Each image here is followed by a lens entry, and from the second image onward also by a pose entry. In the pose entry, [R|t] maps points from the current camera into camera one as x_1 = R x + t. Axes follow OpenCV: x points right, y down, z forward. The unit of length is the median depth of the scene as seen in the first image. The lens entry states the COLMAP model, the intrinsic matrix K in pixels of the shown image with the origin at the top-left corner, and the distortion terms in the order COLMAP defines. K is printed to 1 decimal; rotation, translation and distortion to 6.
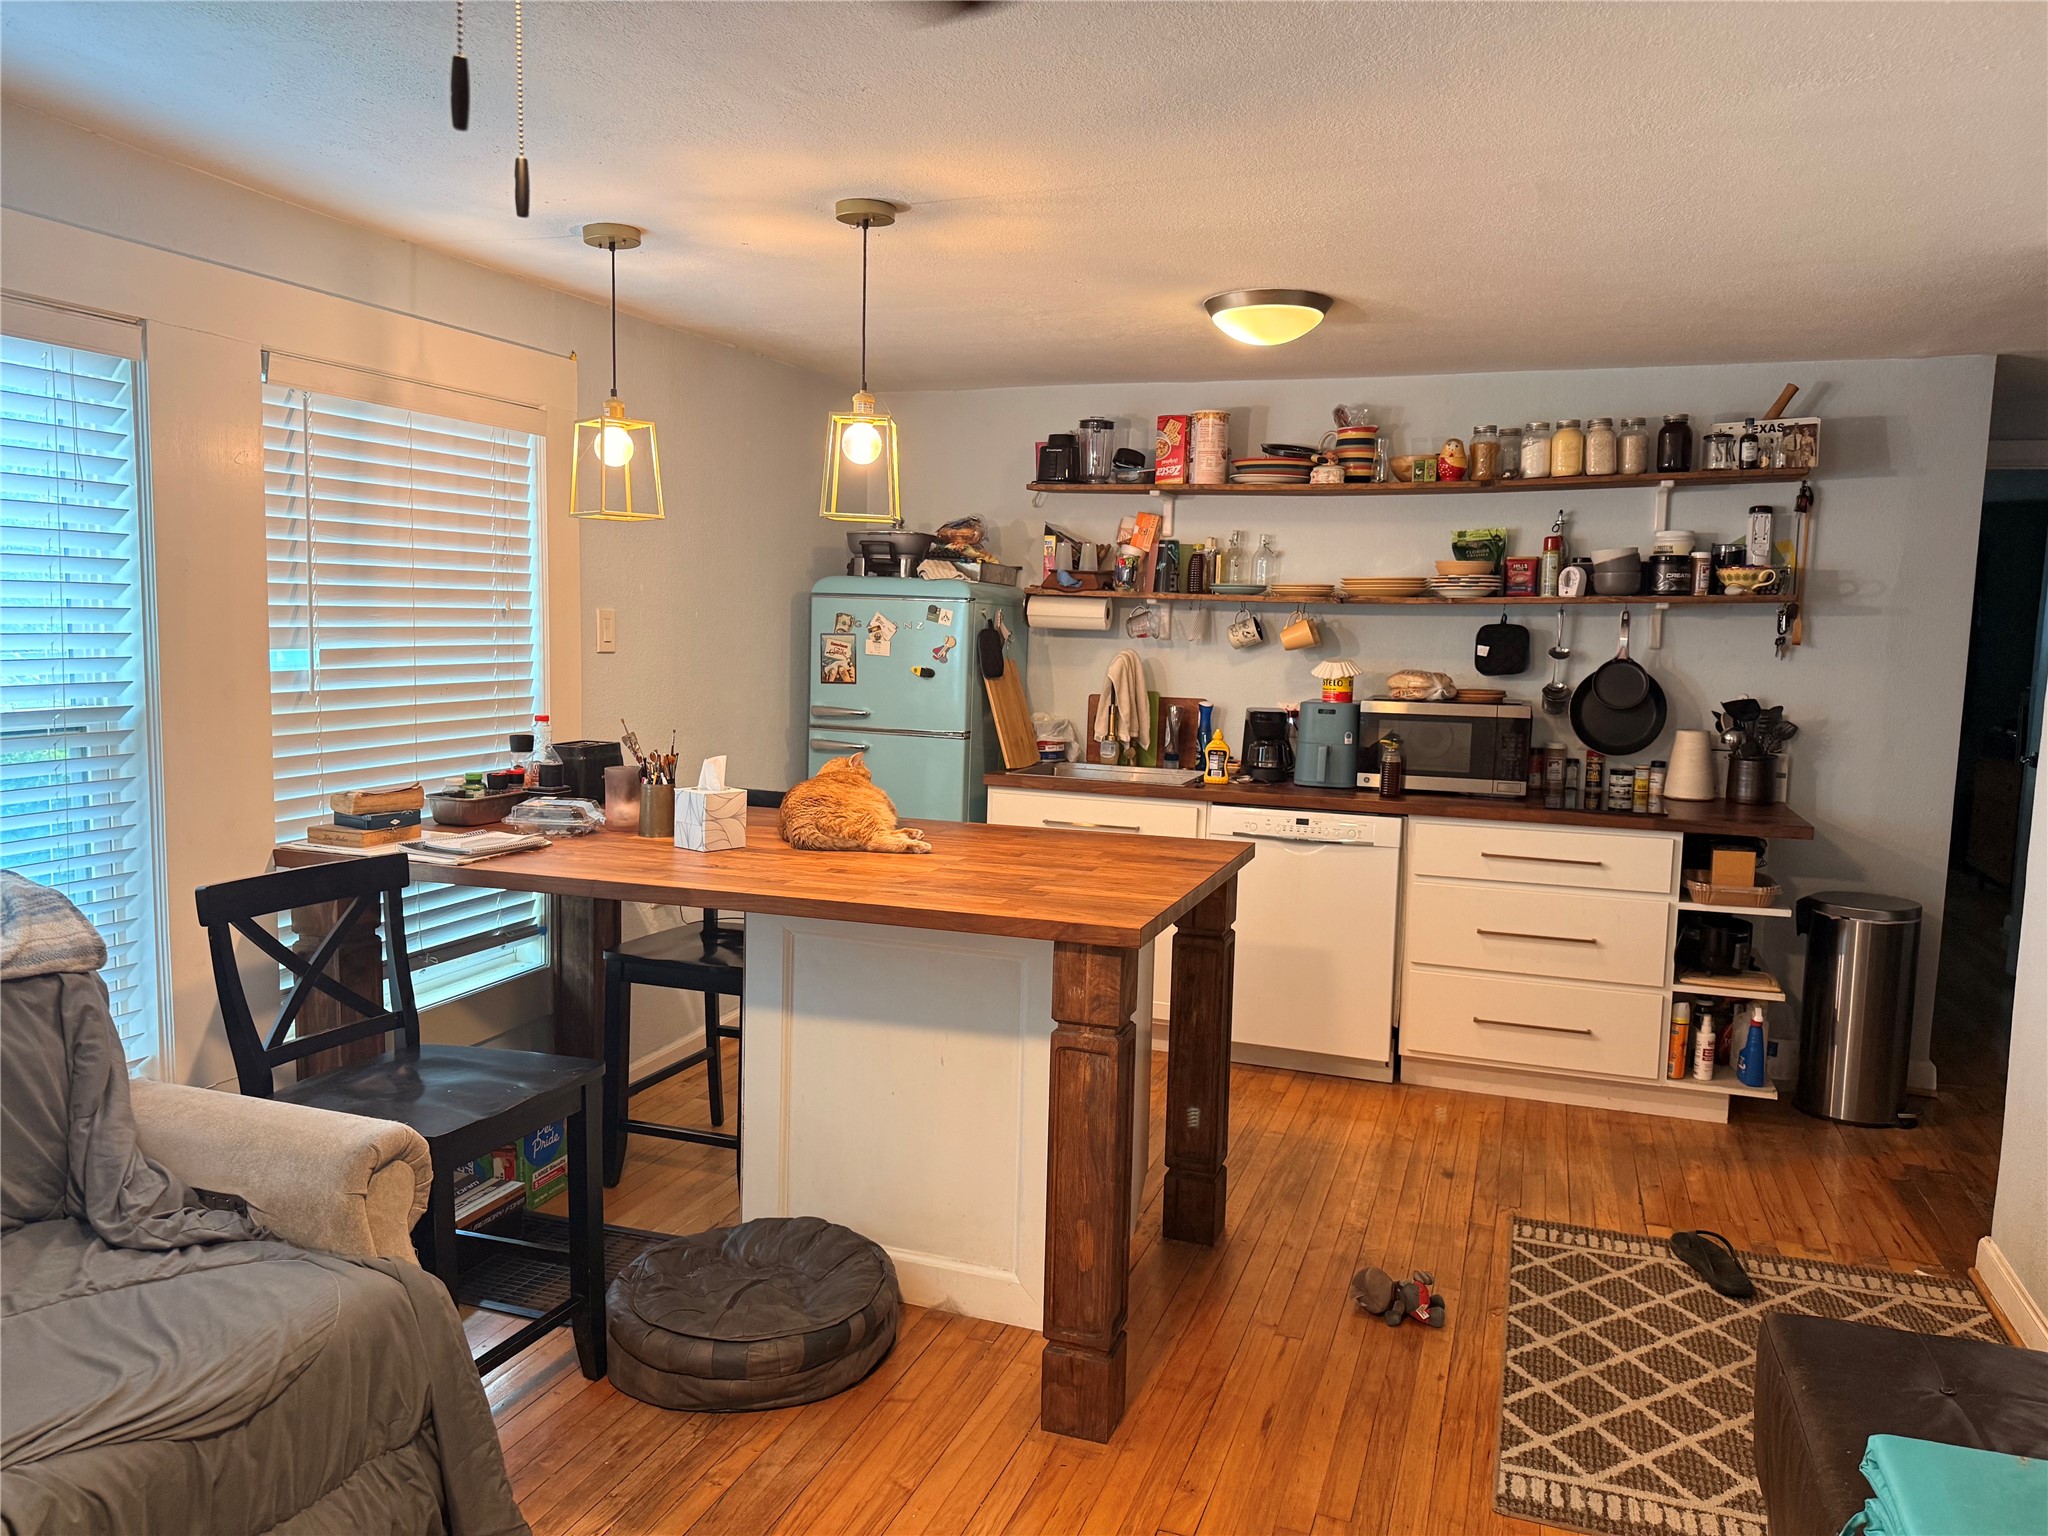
lens RADIAL K [[1431.4, 0, 1024.0], [0, 1431.4, 768.0], [0, 0, 1]] dist [-0.000542, -0.000640]
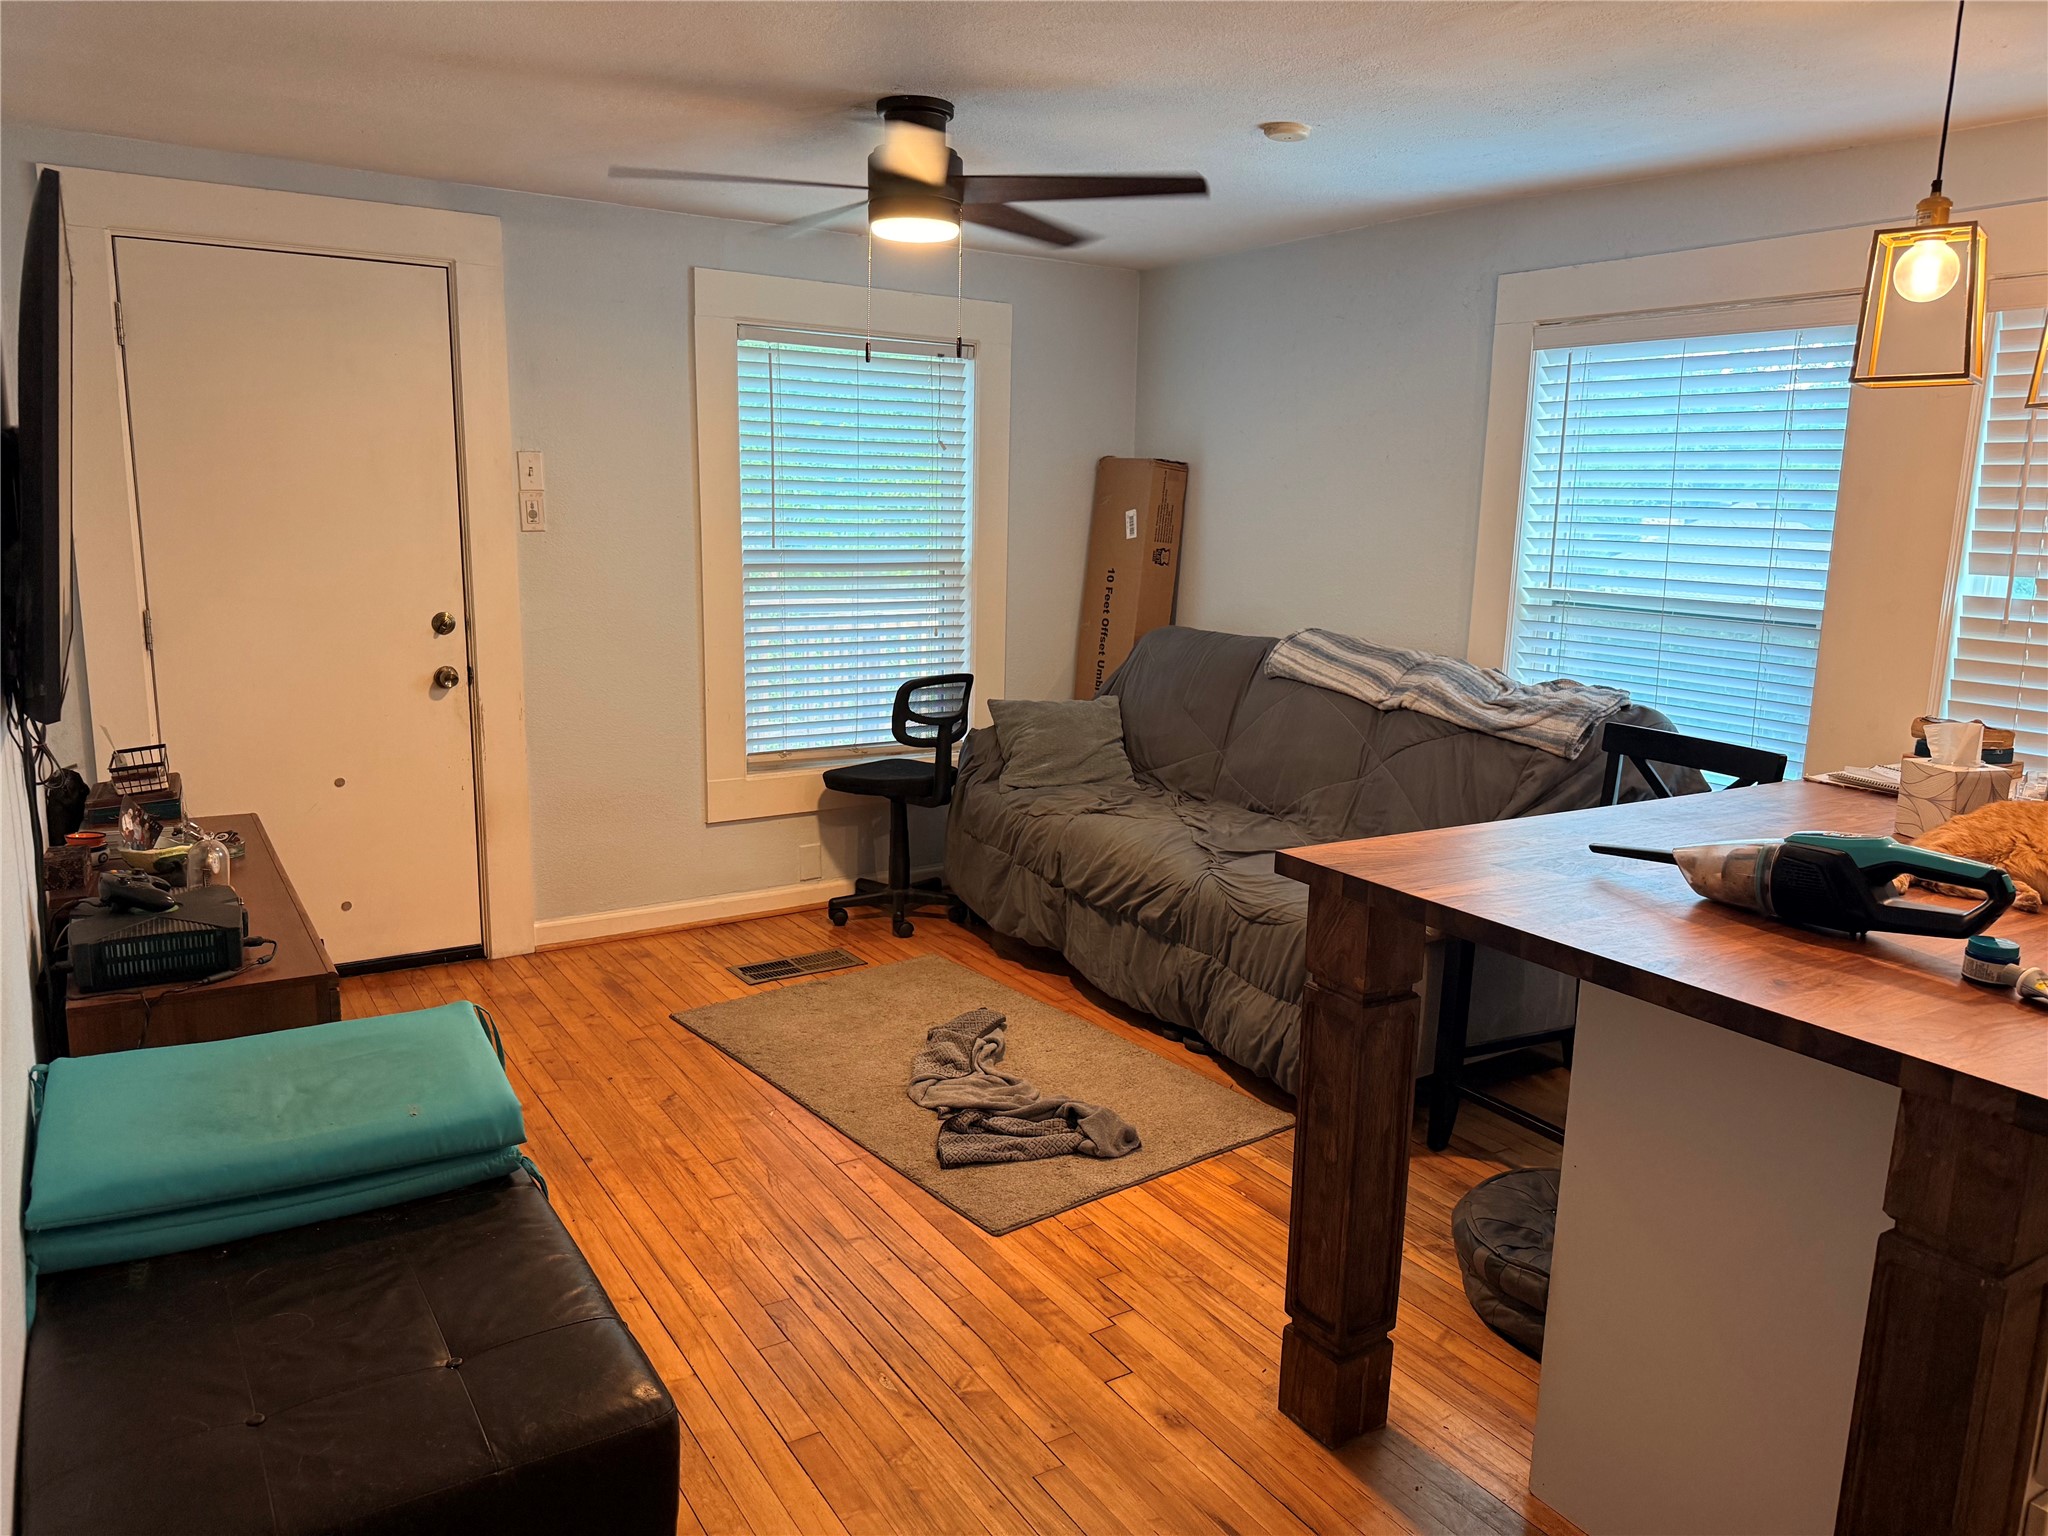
lens RADIAL K [[1431.4, 0, 1024.0], [0, 1431.4, 768.0], [0, 0, 1]] dist [-0.000542, -0.000640]
pose [[-0.603216, 0.105515, -0.790568, 0.714708], [-0.123168, 0.966997, 0.223041, -0.094063], [0.788011, 0.231914, -0.570312, 1.087386]]
